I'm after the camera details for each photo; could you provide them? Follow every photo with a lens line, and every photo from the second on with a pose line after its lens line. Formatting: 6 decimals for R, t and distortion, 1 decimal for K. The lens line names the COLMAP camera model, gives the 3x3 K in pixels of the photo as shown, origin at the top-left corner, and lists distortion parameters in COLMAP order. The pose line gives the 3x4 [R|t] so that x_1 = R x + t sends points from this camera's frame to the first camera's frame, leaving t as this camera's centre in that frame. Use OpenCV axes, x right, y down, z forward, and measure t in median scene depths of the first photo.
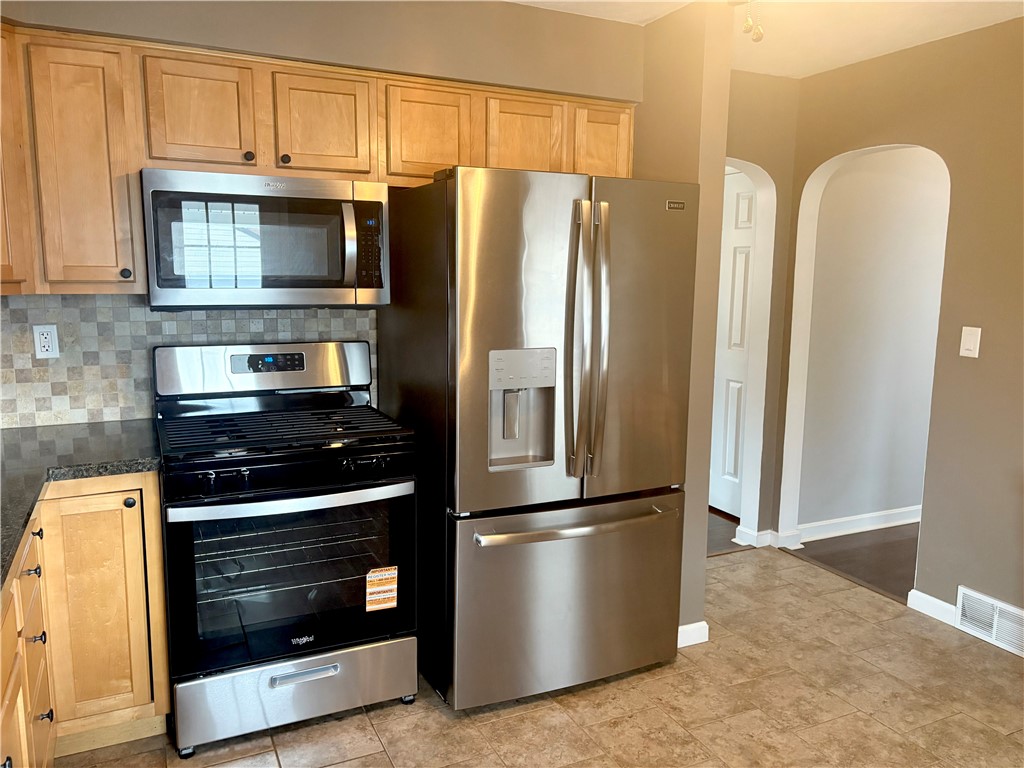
lens RADIAL K [[780.0, 0, 514.1], [0, 780.0, 383.8], [0, 0, 1]] dist [0.042096, -0.039722]
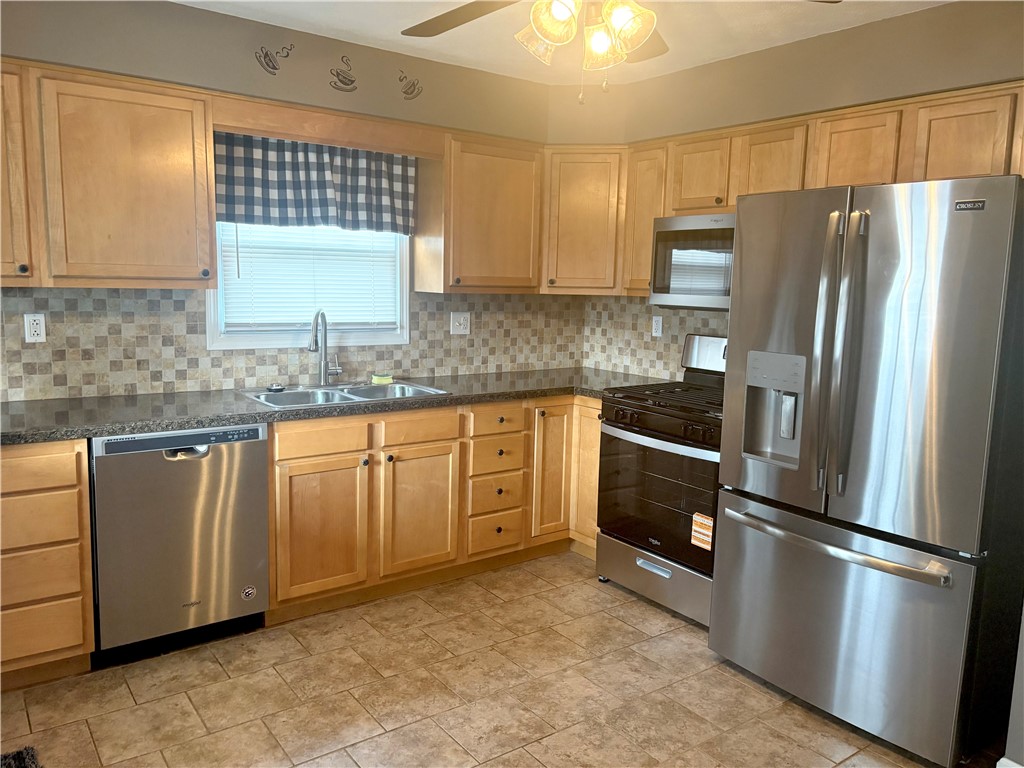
lens RADIAL K [[780.0, 0, 513.4], [0, 780.0, 383.1], [0, 0, 1]] dist [0.042096, -0.039722]
pose [[0.184375, 0.127642, -0.974532, 0.959076], [-0.165700, 0.981376, 0.097189, -0.046104], [0.968788, 0.143560, 0.202091, 0.400144]]
